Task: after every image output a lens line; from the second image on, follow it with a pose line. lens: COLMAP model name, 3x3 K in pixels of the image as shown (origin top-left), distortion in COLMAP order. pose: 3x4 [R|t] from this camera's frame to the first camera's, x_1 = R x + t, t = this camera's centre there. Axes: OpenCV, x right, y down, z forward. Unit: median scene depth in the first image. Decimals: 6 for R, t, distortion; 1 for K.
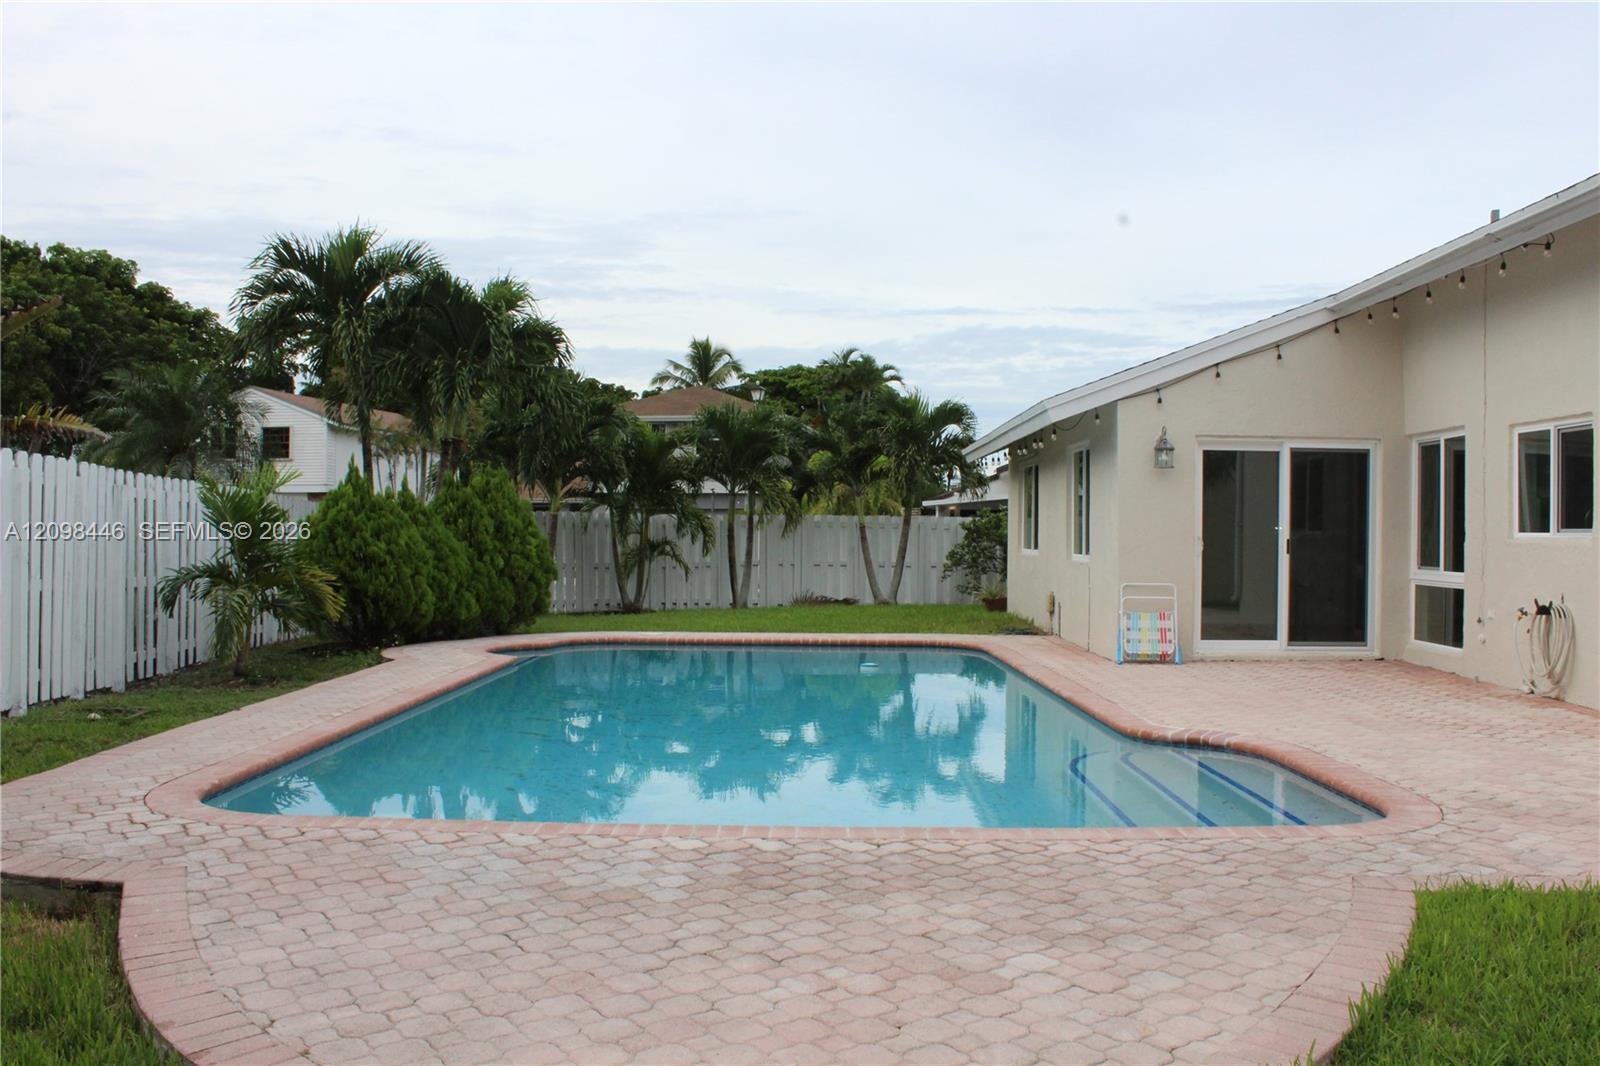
lens RADIAL K [[1338.9, 0, 806.8], [0, 1338.9, 533.7], [0, 0, 1]] dist [-0.125301, 0.047920]
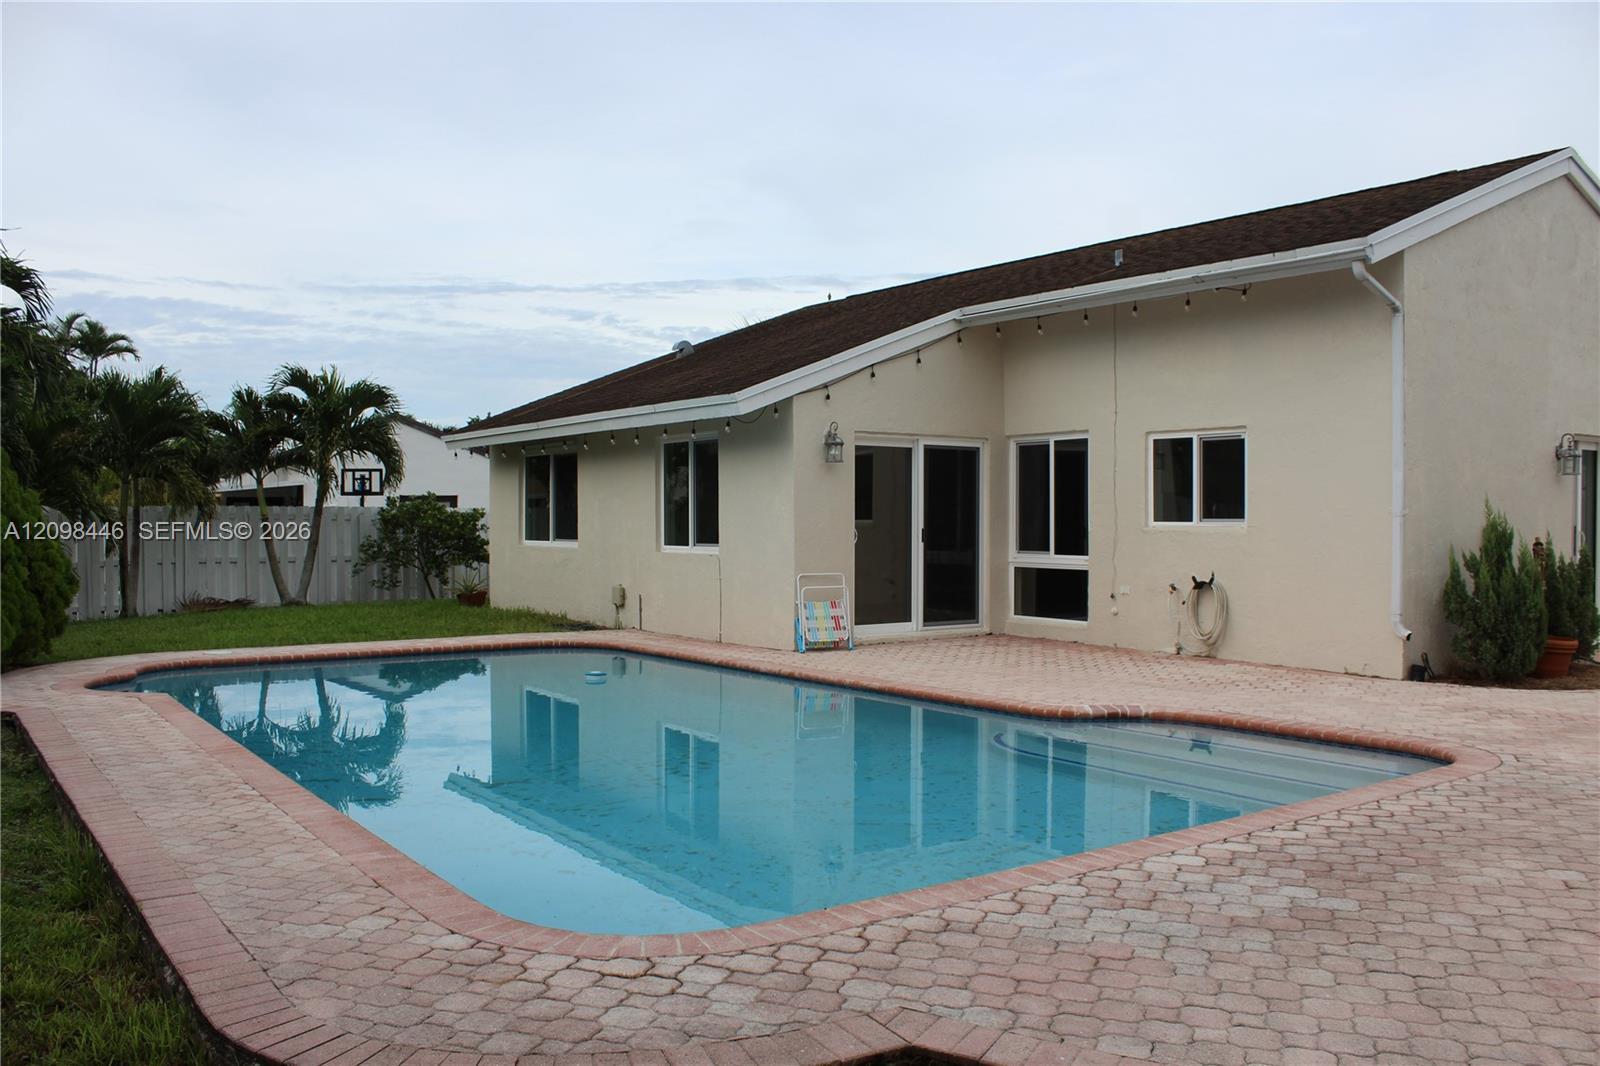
lens RADIAL K [[1338.9, 0, 806.1], [0, 1338.9, 539.4], [0, 0, 1]] dist [-0.125301, 0.047920]
pose [[0.804653, -0.018670, 0.593452, -0.371264], [0.009233, 0.999778, 0.018935, -0.008948], [-0.593674, -0.009757, 0.804646, 0.166913]]
